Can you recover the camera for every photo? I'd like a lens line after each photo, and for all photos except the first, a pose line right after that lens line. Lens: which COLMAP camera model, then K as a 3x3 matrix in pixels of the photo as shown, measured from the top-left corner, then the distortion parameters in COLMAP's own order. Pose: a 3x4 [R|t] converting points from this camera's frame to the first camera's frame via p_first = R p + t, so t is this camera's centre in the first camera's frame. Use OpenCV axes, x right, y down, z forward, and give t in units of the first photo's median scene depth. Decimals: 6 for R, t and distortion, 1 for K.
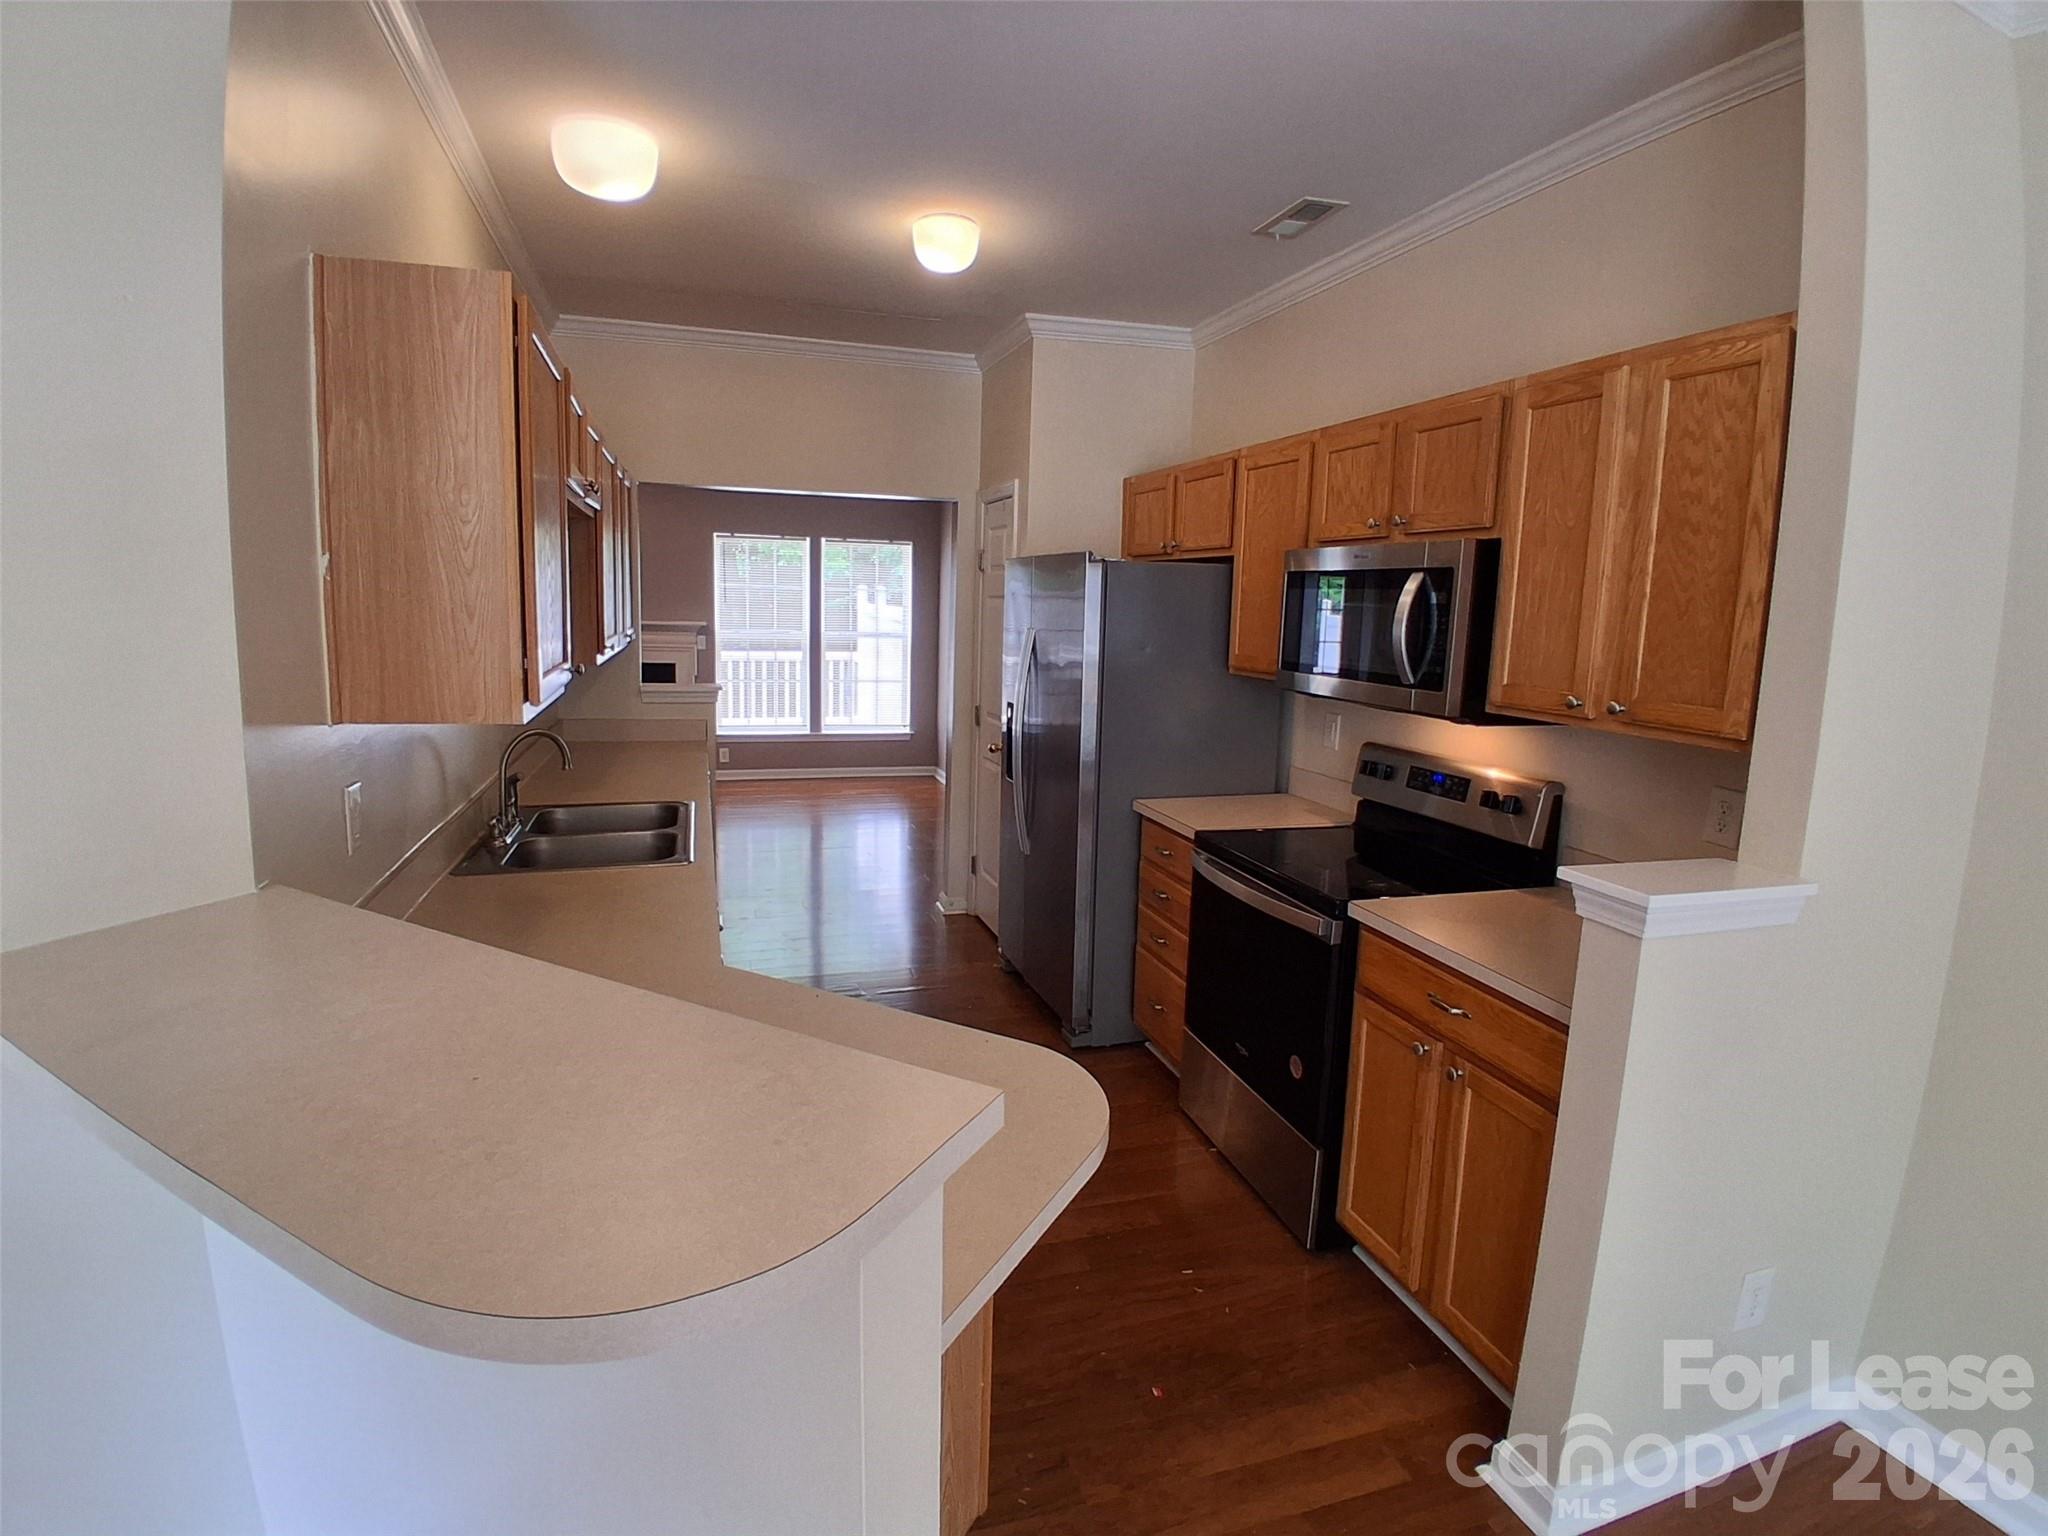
lens RADIAL K [[1047.8, 0, 1022.2], [0, 1047.8, 758.2], [0, 0, 1]] dist [-0.038587, -0.000732]
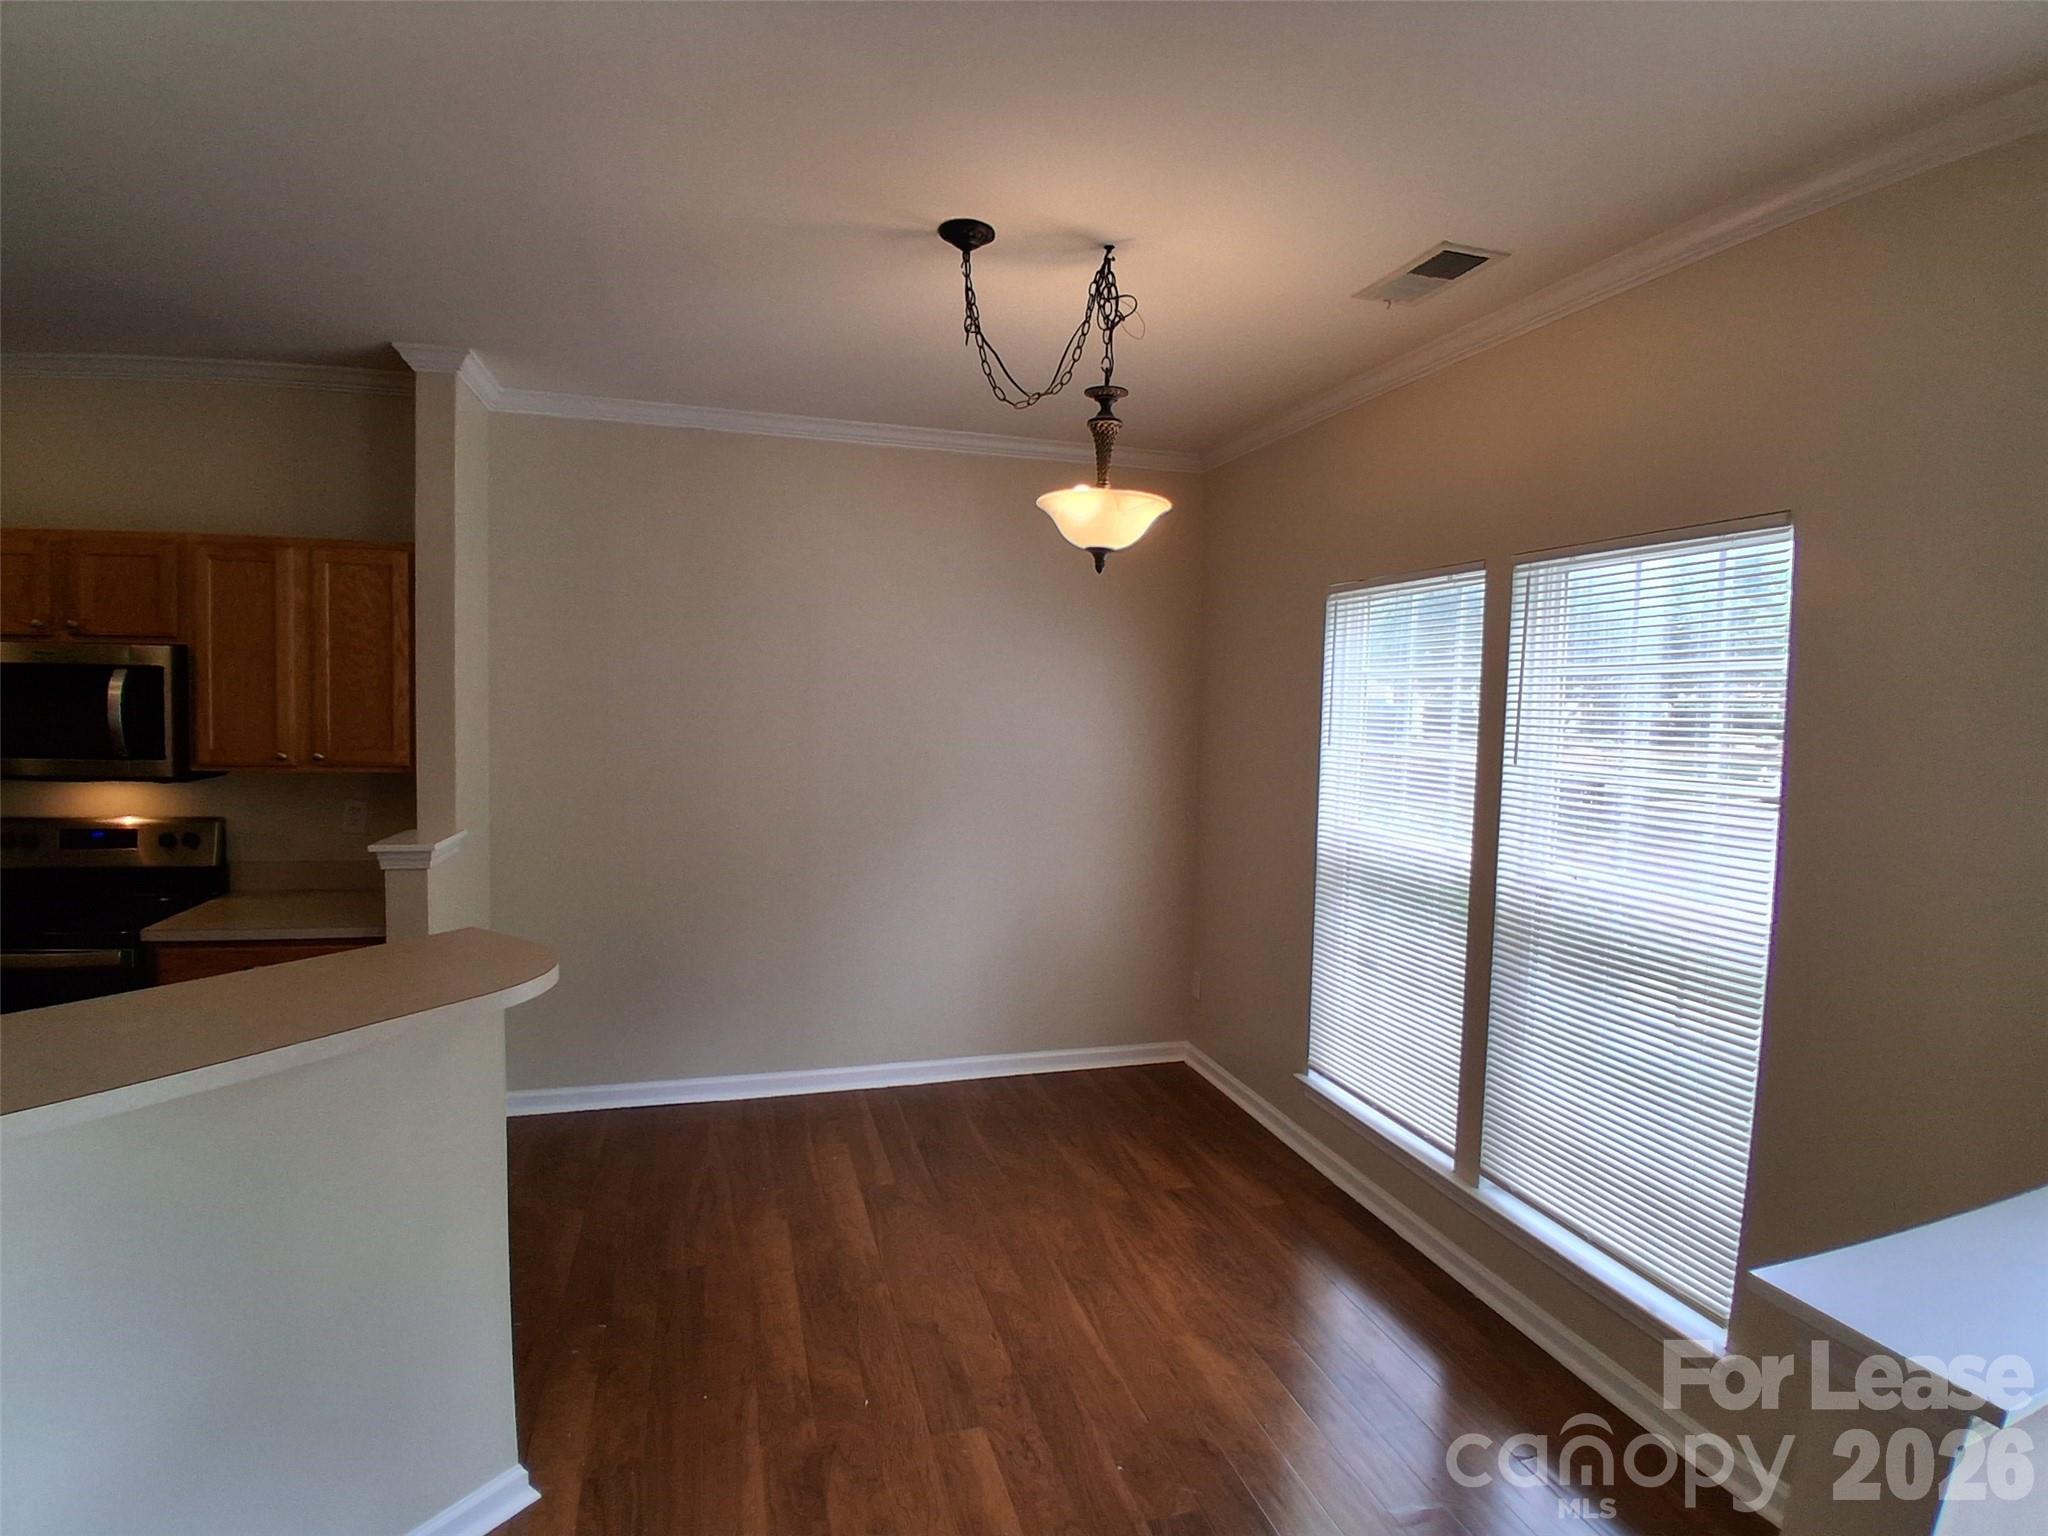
lens RADIAL K [[1047.8, 0, 1023.3], [0, 1047.8, 765.0], [0, 0, 1]] dist [-0.038587, -0.000732]
pose [[0.017623, -0.080683, 0.996584, -1.009395], [0.124726, 0.989131, 0.077874, -0.022832], [-0.992035, 0.122927, 0.027495, -0.144984]]
